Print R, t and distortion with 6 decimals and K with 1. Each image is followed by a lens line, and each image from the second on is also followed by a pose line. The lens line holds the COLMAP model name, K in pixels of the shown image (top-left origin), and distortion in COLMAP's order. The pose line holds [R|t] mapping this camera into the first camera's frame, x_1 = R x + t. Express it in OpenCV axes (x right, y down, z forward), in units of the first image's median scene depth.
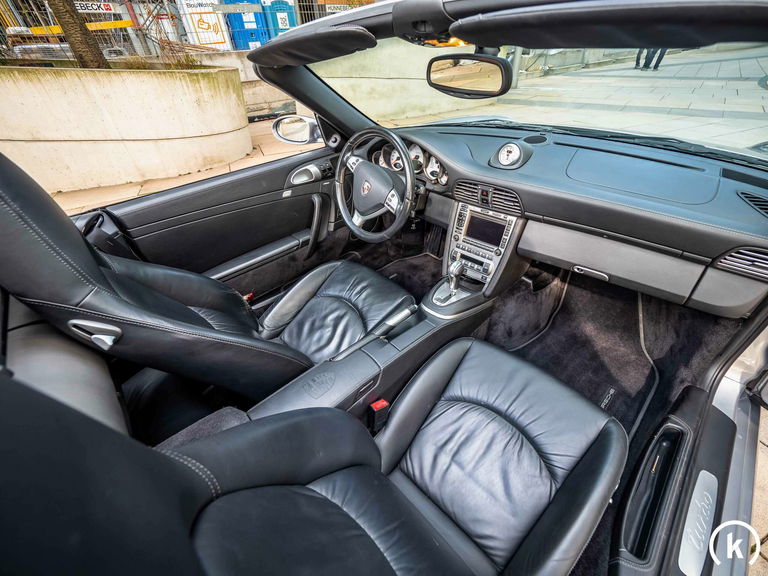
lens RADIAL K [[318.6, 0, 381.7], [0, 318.6, 287.5], [0, 0, 1]] dist [-0.008443, 0.001043]
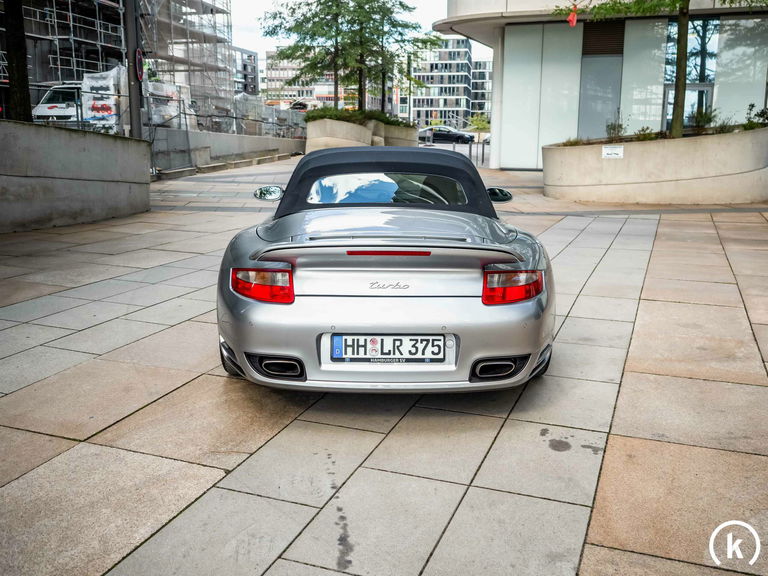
lens RADIAL K [[770.2, 0, 377.2], [0, 770.2, 288.0], [0, 0, 1]] dist [0.003322, -0.003529]
pose [[0.697696, -0.078807, 0.712046, -4.057153], [0.385458, 0.879091, -0.280395, 2.004345], [-0.603856, 0.470094, 0.643715, -2.692455]]
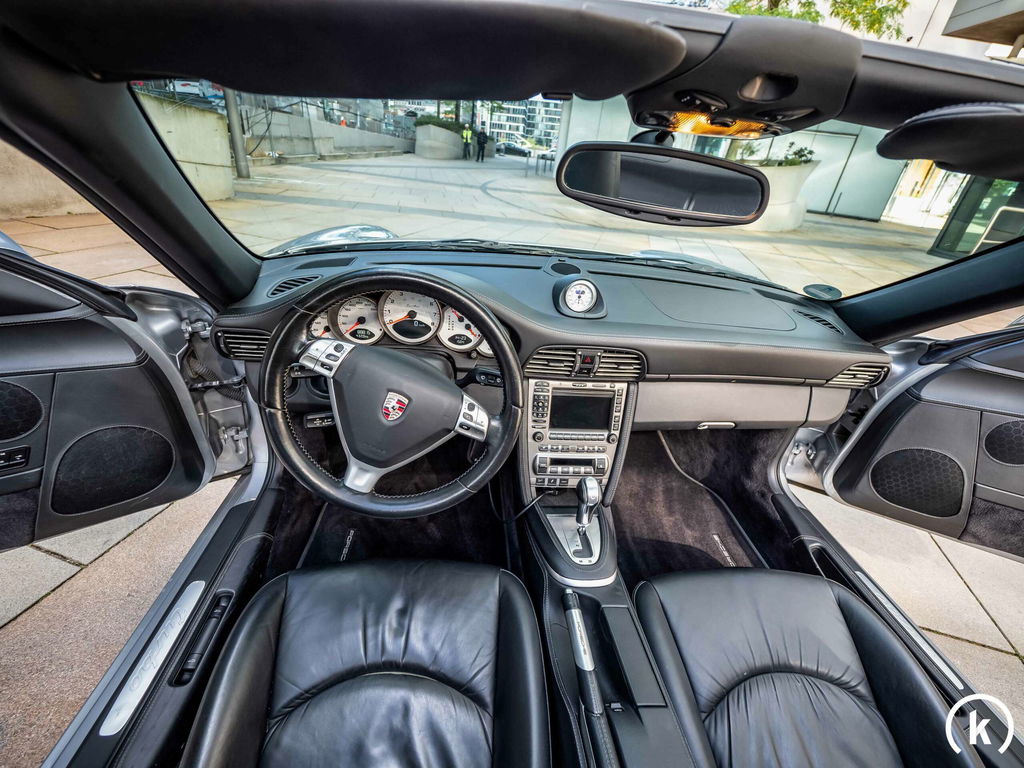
lens RADIAL K [[424.7, 0, 508.9], [0, 424.7, 383.4], [0, 0, 1]] dist [-0.008443, 0.001043]
pose [[0.621686, -0.268339, 0.735867, -0.349952], [0.349368, 0.935851, 0.046107, -0.304817], [-0.701034, 0.228424, 0.675554, 0.490635]]
